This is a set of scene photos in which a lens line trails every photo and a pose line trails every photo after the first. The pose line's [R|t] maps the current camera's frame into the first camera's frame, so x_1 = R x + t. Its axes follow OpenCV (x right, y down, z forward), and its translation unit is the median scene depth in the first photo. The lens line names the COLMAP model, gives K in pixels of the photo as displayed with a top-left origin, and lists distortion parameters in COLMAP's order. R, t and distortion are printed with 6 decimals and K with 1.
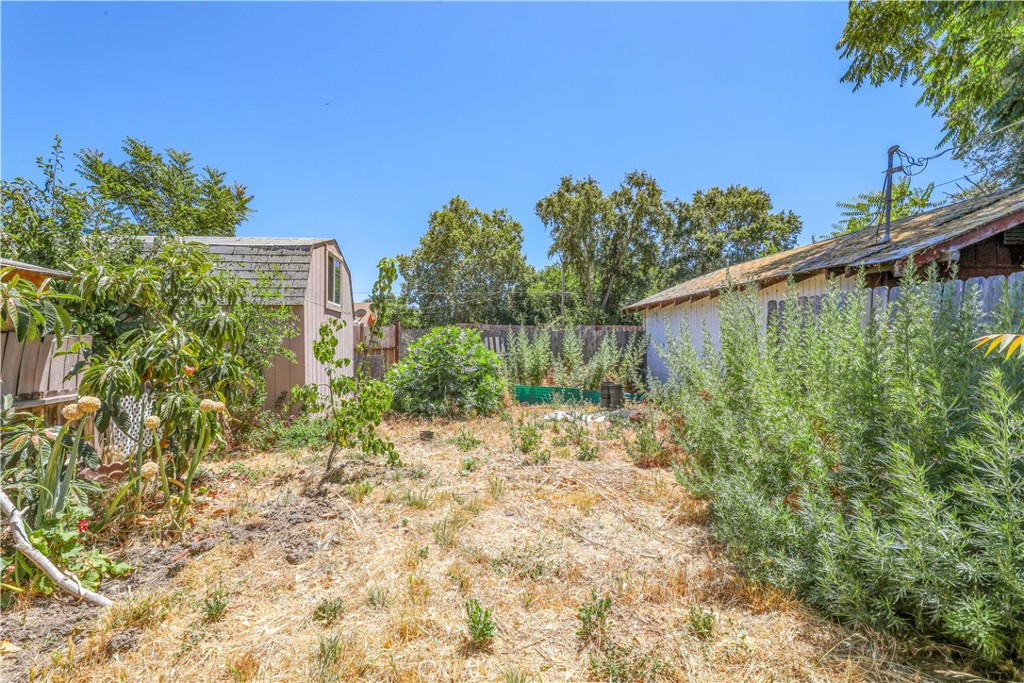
lens RADIAL K [[459.8, 0, 512.9], [0, 459.8, 344.0], [0, 0, 1]] dist [-0.000543, 0.000399]
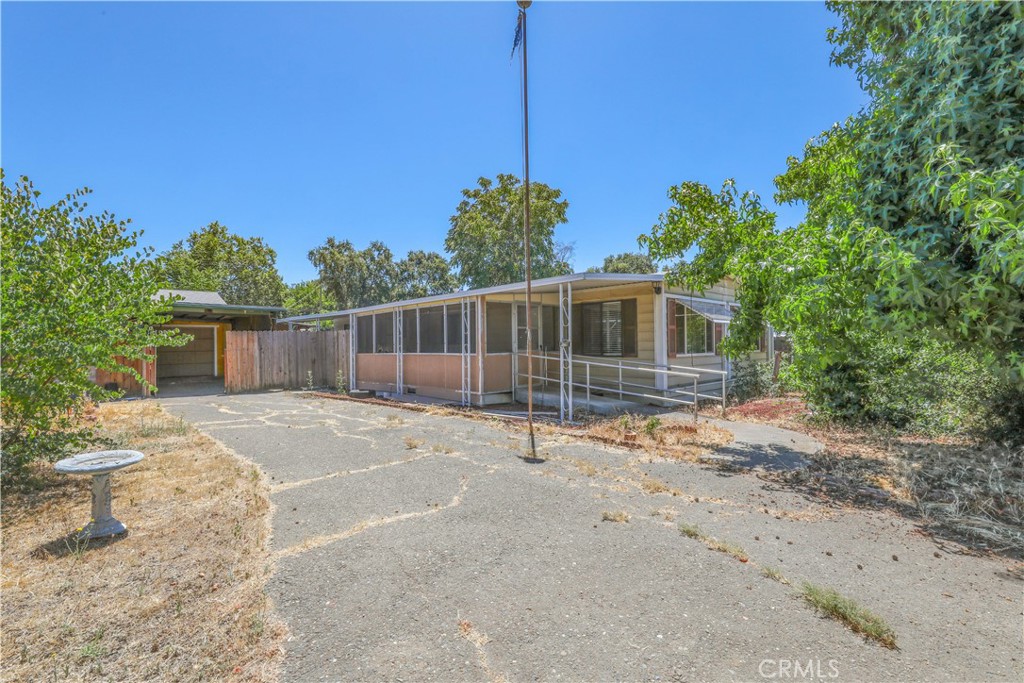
lens RADIAL K [[459.8, 0, 510.8], [0, 459.8, 336.2], [0, 0, 1]] dist [-0.000543, 0.000399]
pose [[0.808999, 0.000992, 0.587809, -0.289060], [0.005682, 0.999939, -0.009507, -0.018209], [-0.587782, 0.011031, 0.808944, -0.562943]]
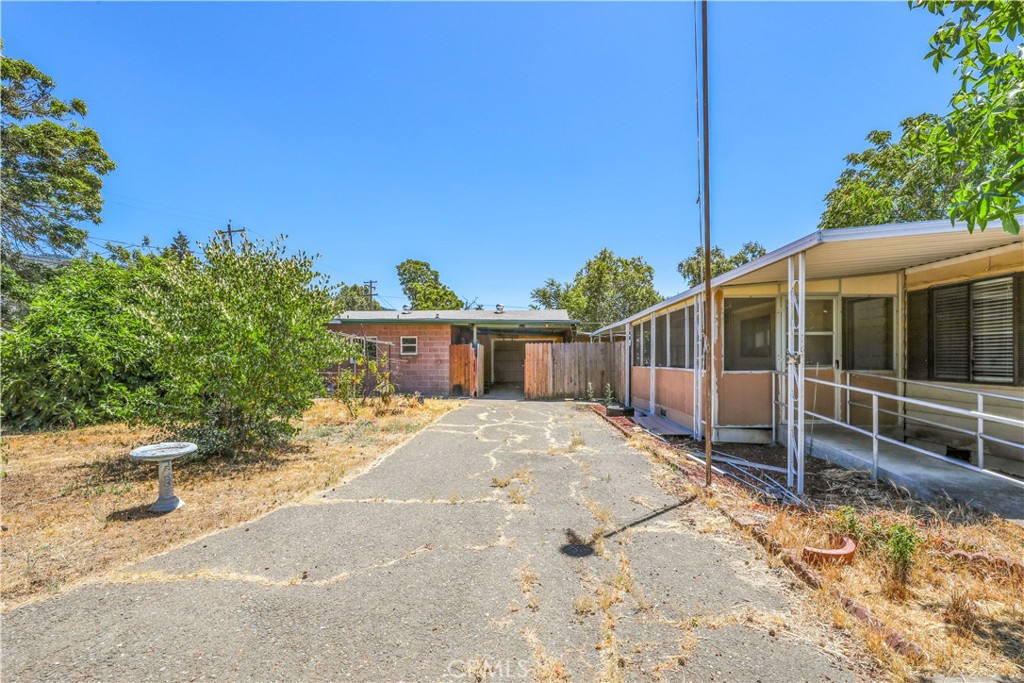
lens RADIAL K [[459.8, 0, 526.3], [0, 459.8, 356.9], [0, 0, 1]] dist [-0.000543, 0.000399]
pose [[0.988569, -0.002133, -0.150755, -0.210180], [0.003364, 0.999963, 0.007912, -0.018390], [0.150733, -0.008329, 0.988539, -0.543296]]
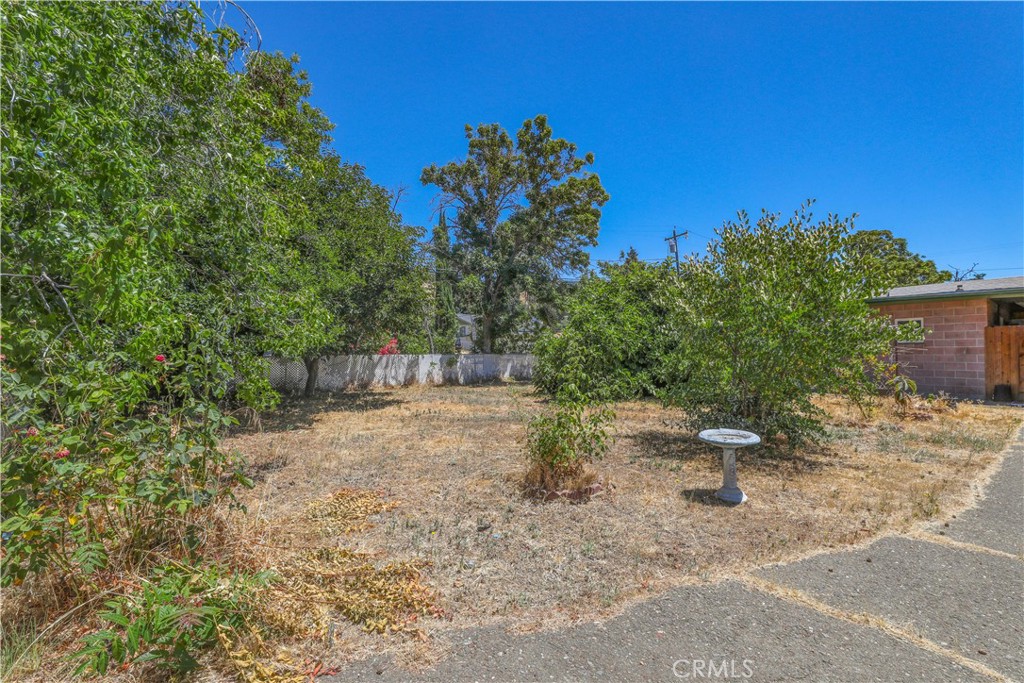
lens RADIAL K [[459.8, 0, 522.9], [0, 459.8, 341.1], [0, 0, 1]] dist [-0.000543, 0.000399]
pose [[0.514428, -0.022242, -0.857245, -0.241405], [0.014145, 0.999748, -0.017451, -0.016592], [0.857417, -0.003148, 0.514613, -0.542662]]
